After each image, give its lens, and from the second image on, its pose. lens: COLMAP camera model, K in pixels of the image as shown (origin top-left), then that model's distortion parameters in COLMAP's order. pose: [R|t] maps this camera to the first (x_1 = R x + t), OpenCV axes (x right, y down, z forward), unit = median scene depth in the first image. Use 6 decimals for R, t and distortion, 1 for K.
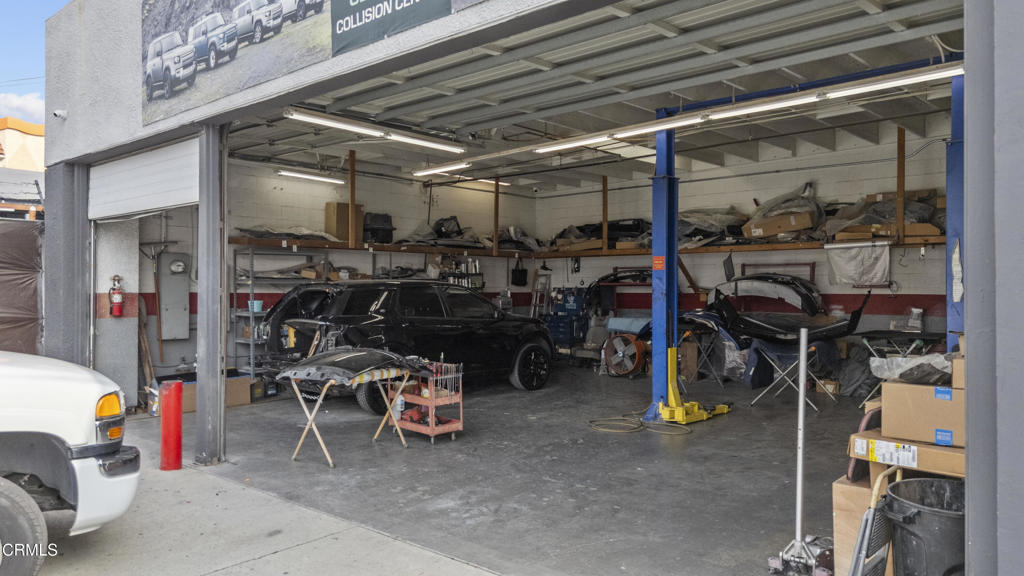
lens RADIAL K [[744.8, 0, 513.4], [0, 744.8, 285.8], [0, 0, 1]] dist [0.073602, -0.072809]
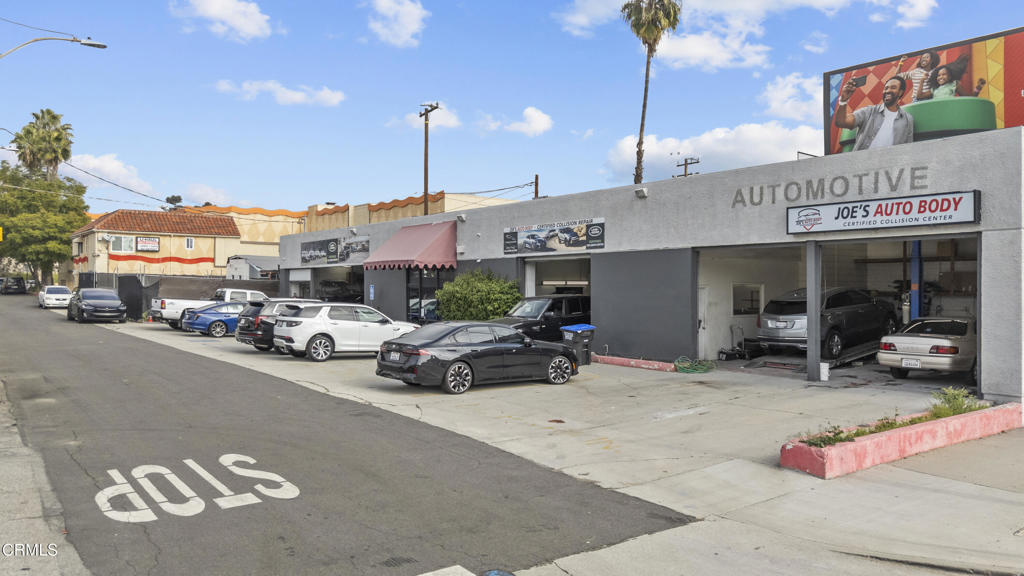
lens RADIAL K [[744.8, 0, 513.4], [0, 744.8, 285.8], [0, 0, 1]] dist [0.073602, -0.072809]
pose [[0.986328, 0.001126, -0.164790, 1.393822], [-0.001270, 0.999999, -0.000770, -0.049852], [0.164789, 0.000968, 0.986328, -2.971726]]
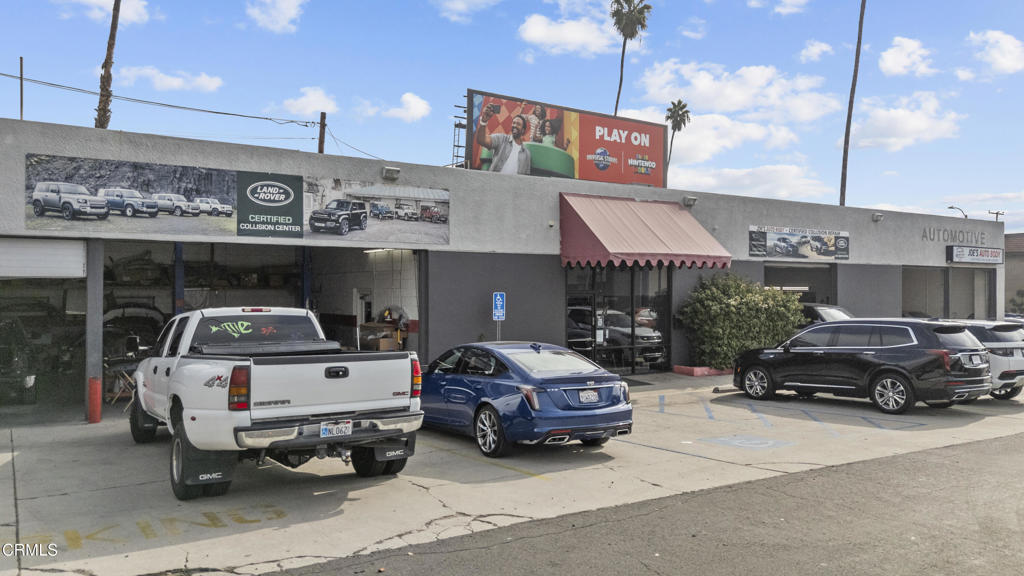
lens RADIAL K [[748.3, 0, 503.0], [0, 748.3, 288.3], [0, 0, 1]] dist [0.103048, -0.096921]
pose [[0.245993, 0.001967, 0.969270, -1.356765], [-0.004861, 0.999988, -0.000796, -0.062532], [-0.969259, -0.004516, 0.246000, -0.300587]]
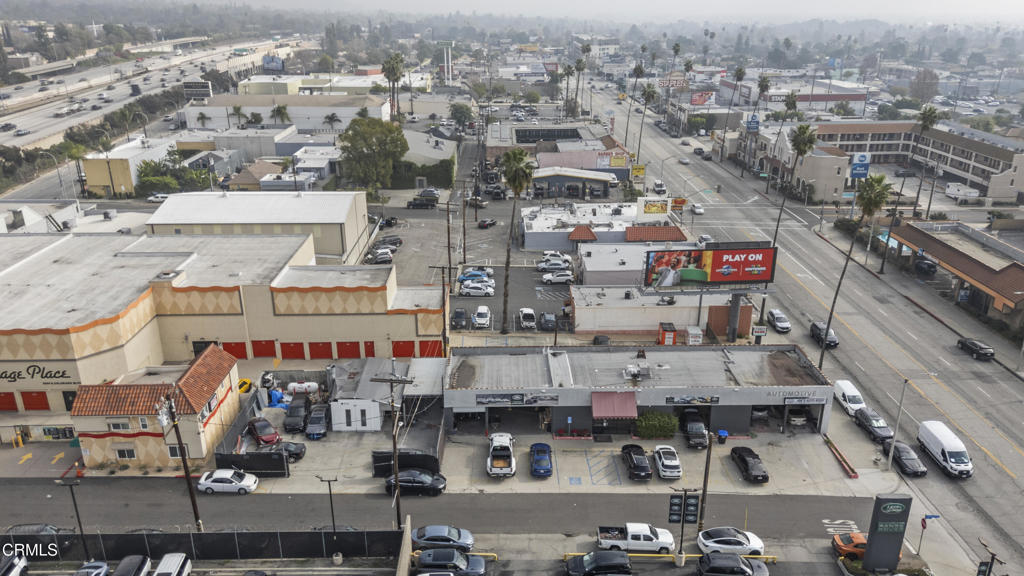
lens RADIAL K [[748.3, 0, 503.0], [0, 748.3, 288.3], [0, 0, 1]] dist [0.103048, -0.096921]
pose [[0.728153, -0.248265, 0.638872, -4.369611], [0.003040, 0.933257, 0.359197, -3.686863], [-0.685408, -0.259608, 0.680309, -3.903477]]
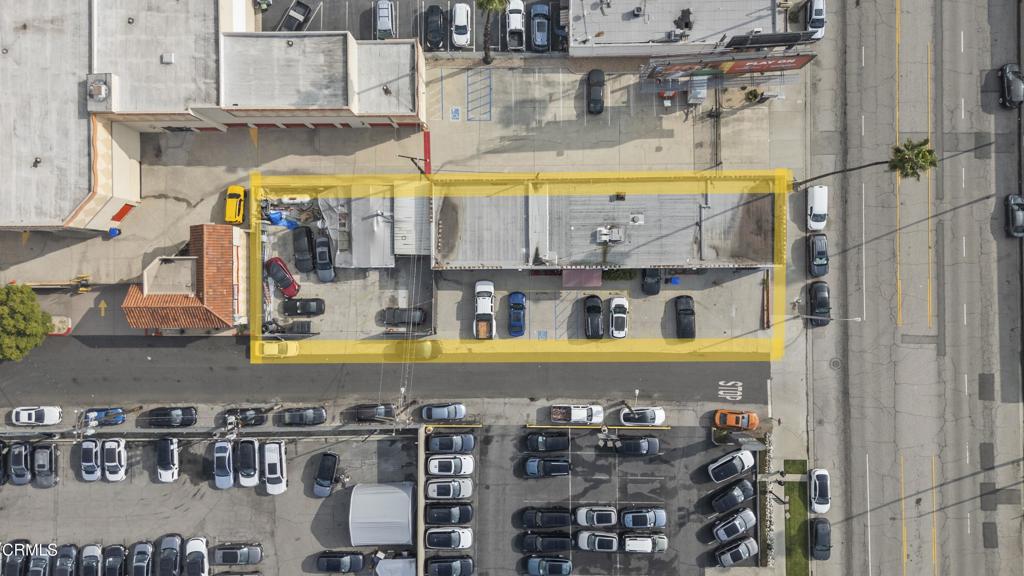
lens RADIAL K [[748.3, 0, 503.0], [0, 748.3, 288.3], [0, 0, 1]] dist [0.103048, -0.096921]
pose [[0.728314, -0.684881, -0.022264, 0.024453], [0.041471, 0.011623, 0.999072, -8.039781], [-0.683987, -0.728562, 0.036868, 0.016976]]
